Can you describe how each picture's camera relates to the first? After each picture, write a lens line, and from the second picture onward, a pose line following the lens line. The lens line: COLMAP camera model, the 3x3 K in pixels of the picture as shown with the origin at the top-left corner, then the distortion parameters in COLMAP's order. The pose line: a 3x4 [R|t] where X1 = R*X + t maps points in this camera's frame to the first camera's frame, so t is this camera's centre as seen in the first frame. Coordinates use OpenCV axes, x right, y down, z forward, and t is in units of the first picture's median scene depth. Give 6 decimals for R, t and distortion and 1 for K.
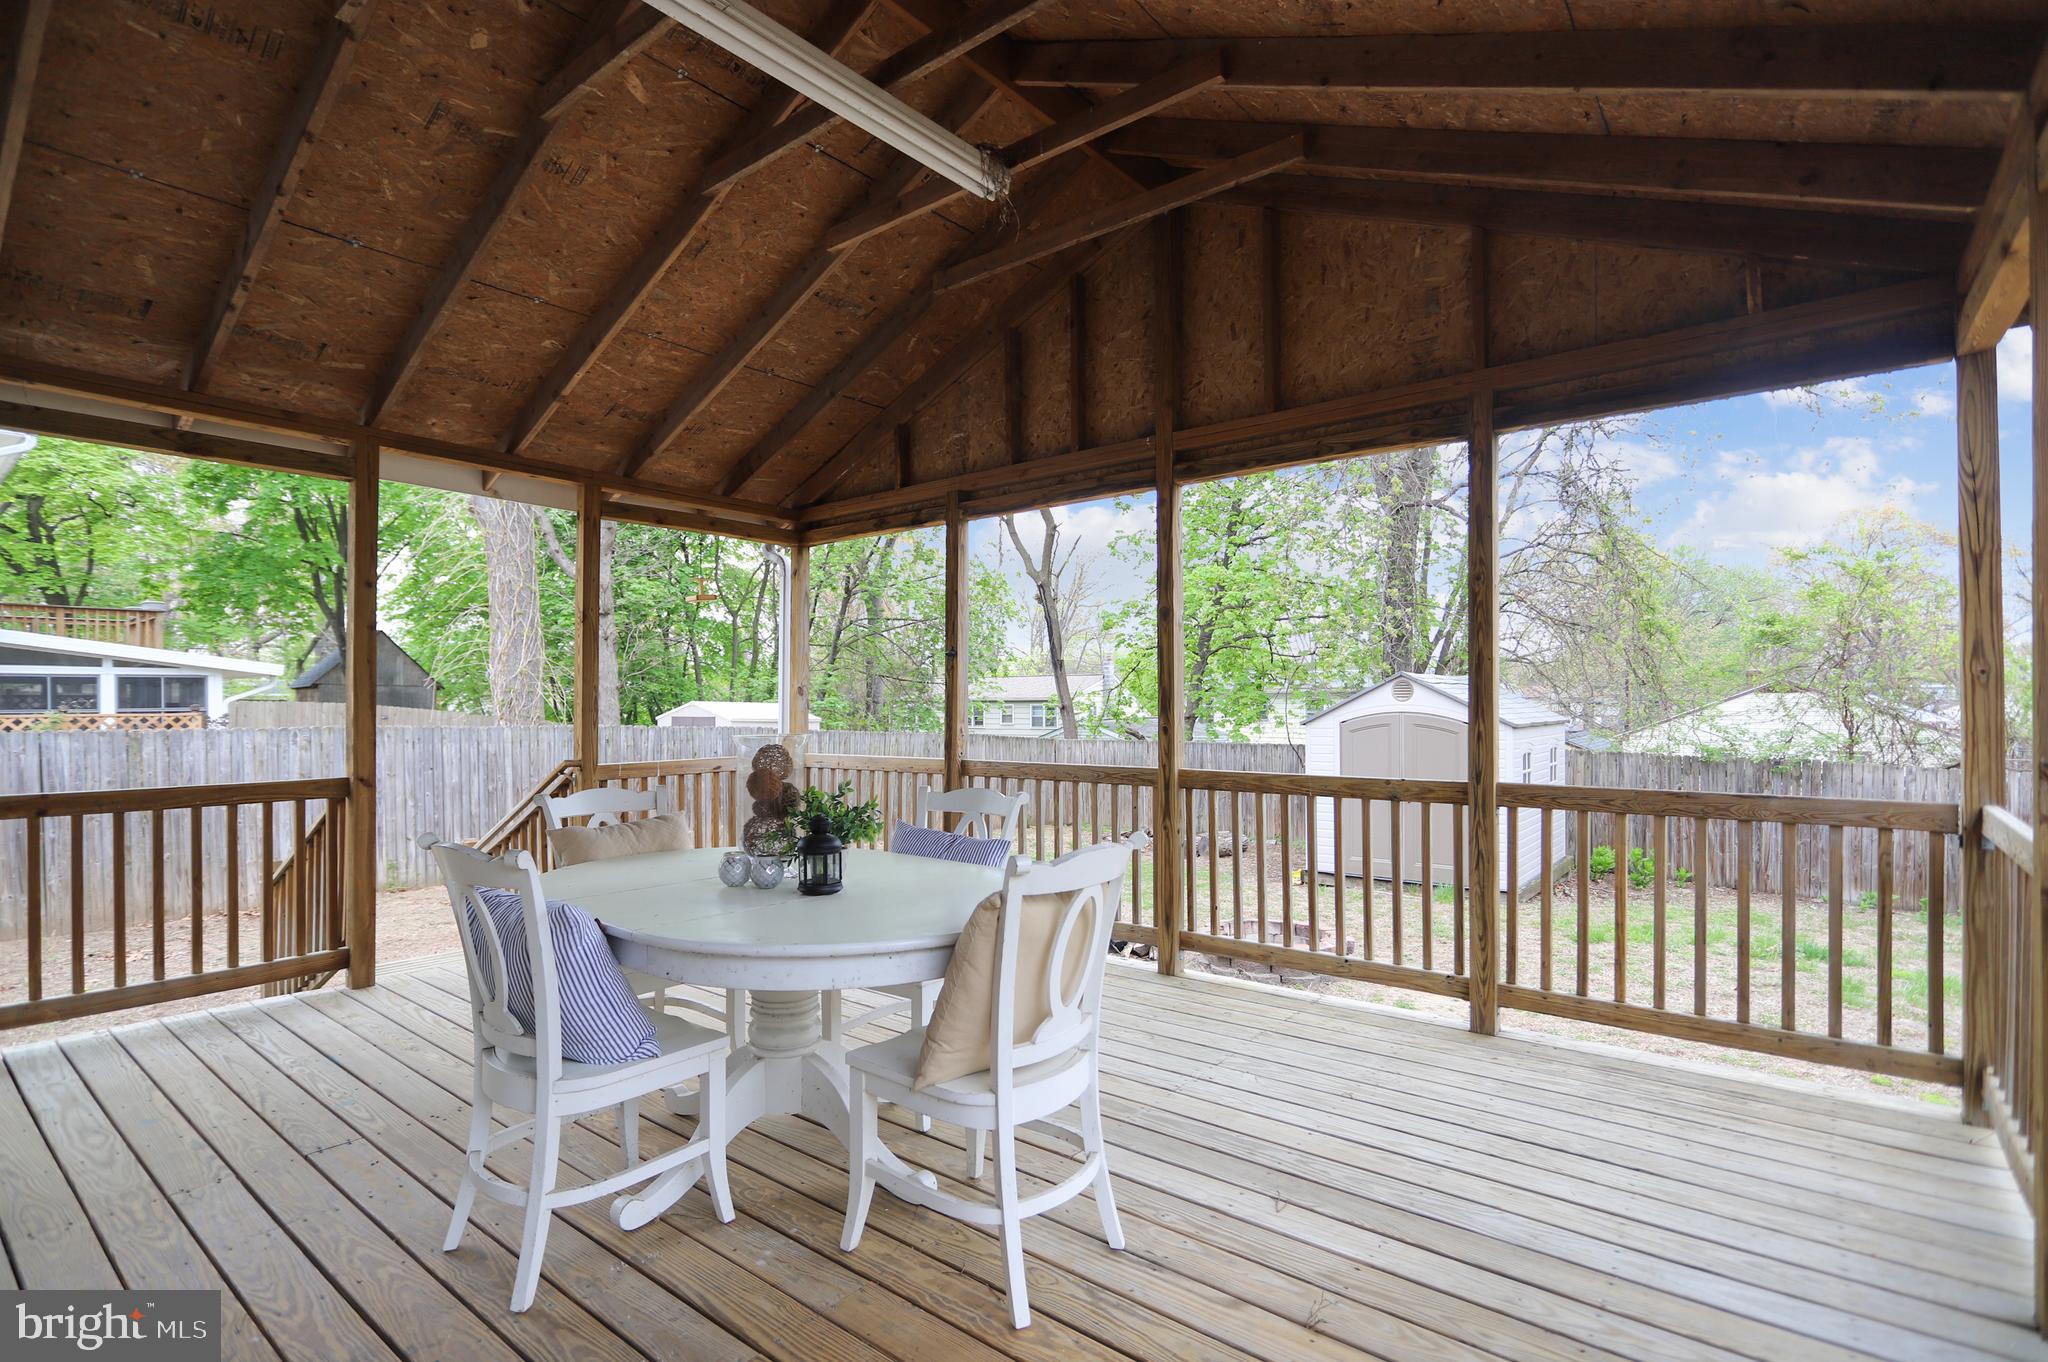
lens RADIAL K [[967.4, 0, 1016.9], [0, 967.4, 697.1], [0, 0, 1]] dist [0.003607, 0.001053]
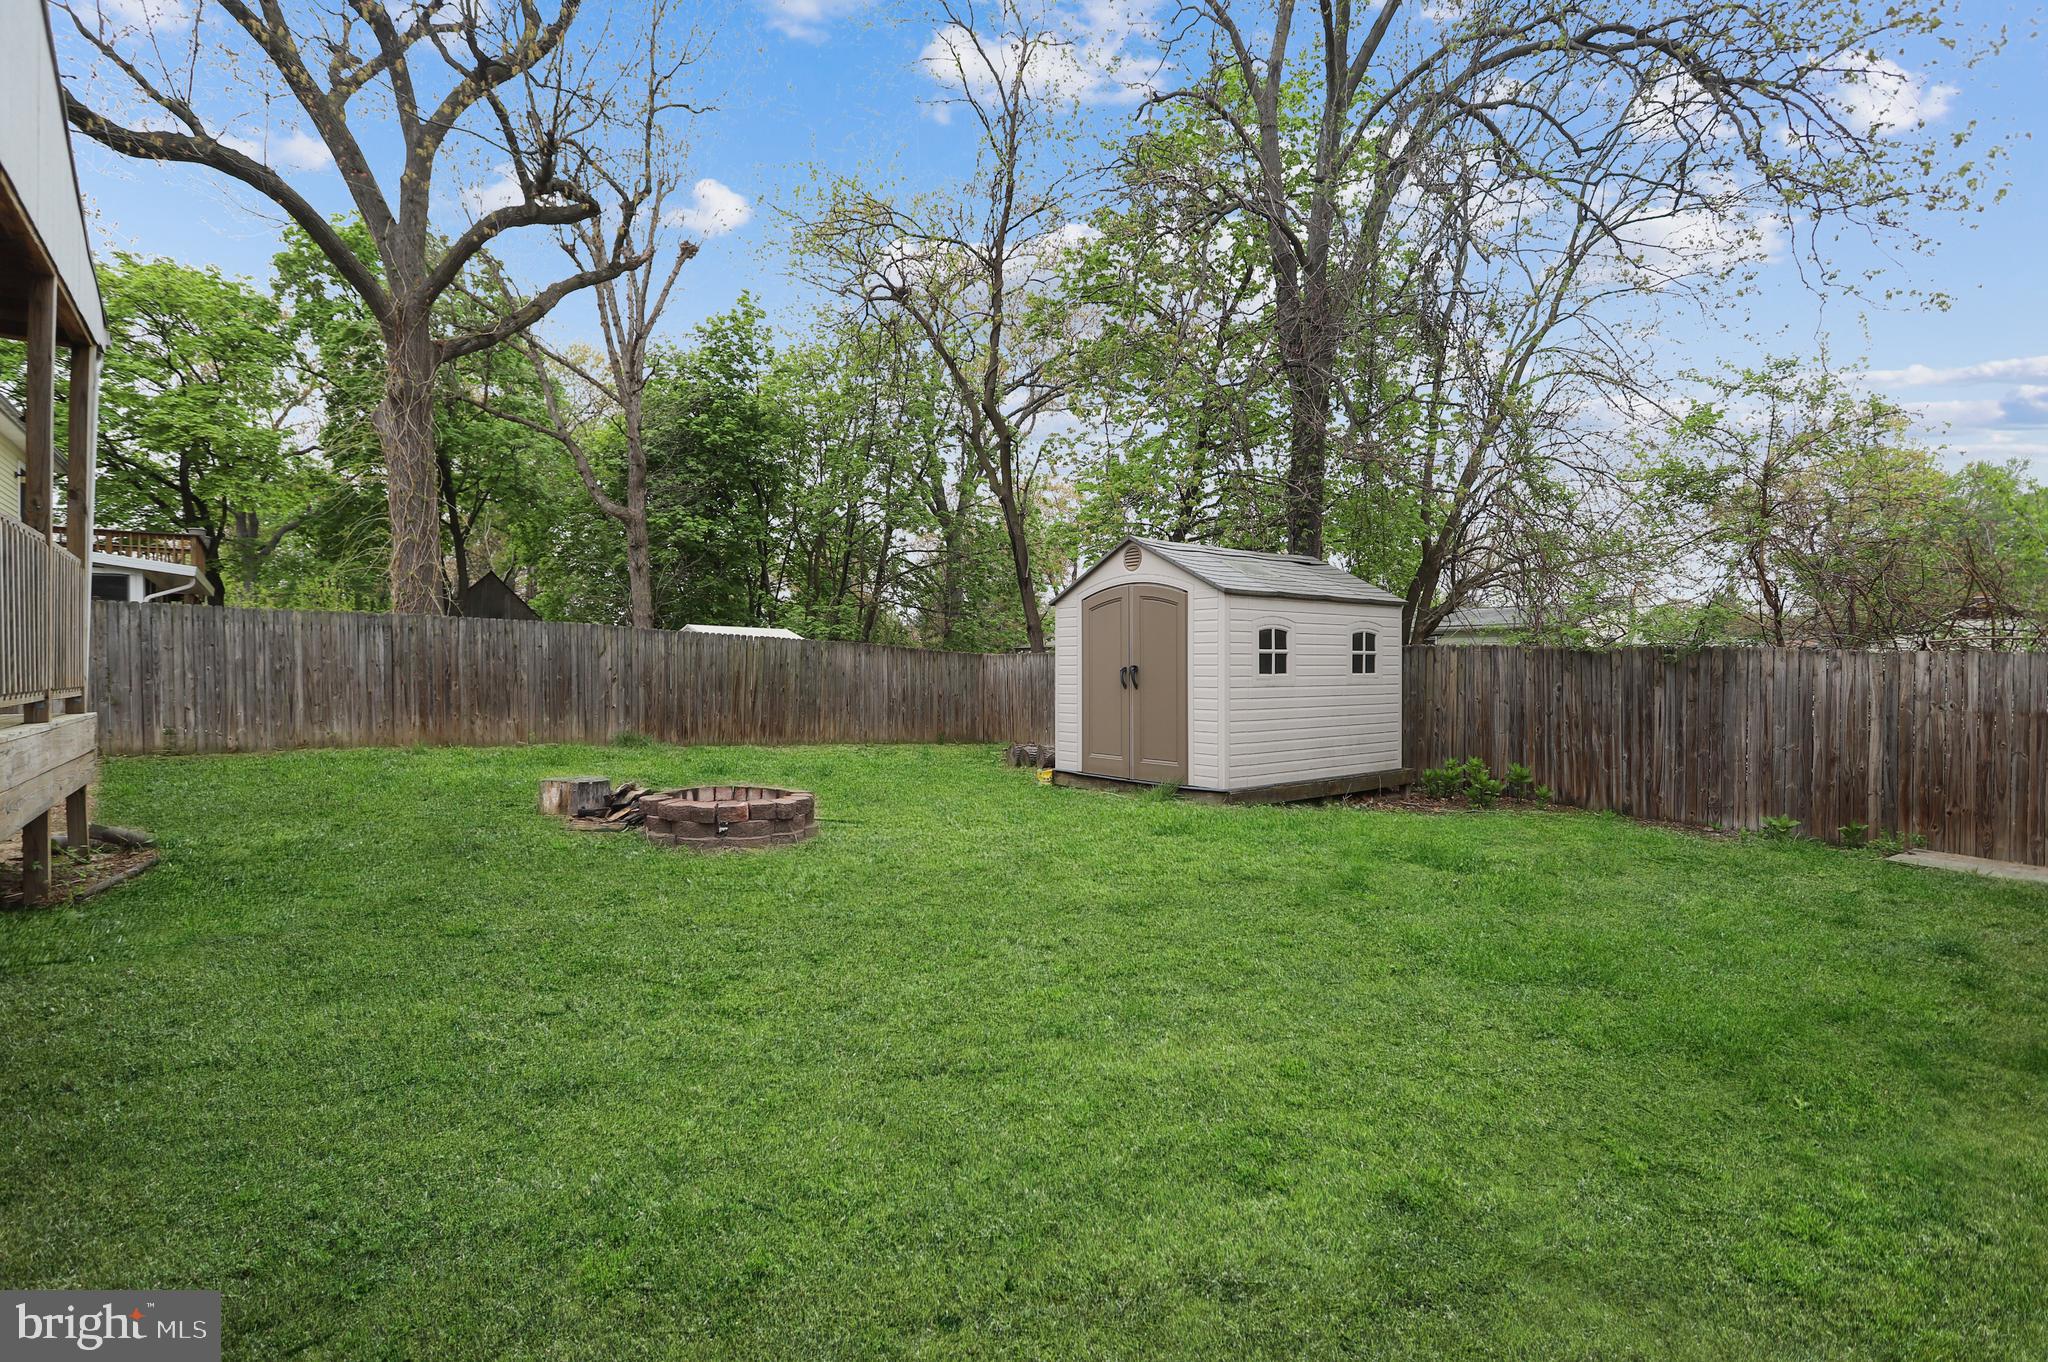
lens RADIAL K [[967.4, 0, 1032.2], [0, 967.4, 674.2], [0, 0, 1]] dist [0.003607, 0.001053]
pose [[0.973275, 0.006056, -0.229561, 0.507967], [-0.003226, 0.999914, 0.012704, 0.084396], [0.229619, -0.011624, 0.973211, 0.143415]]
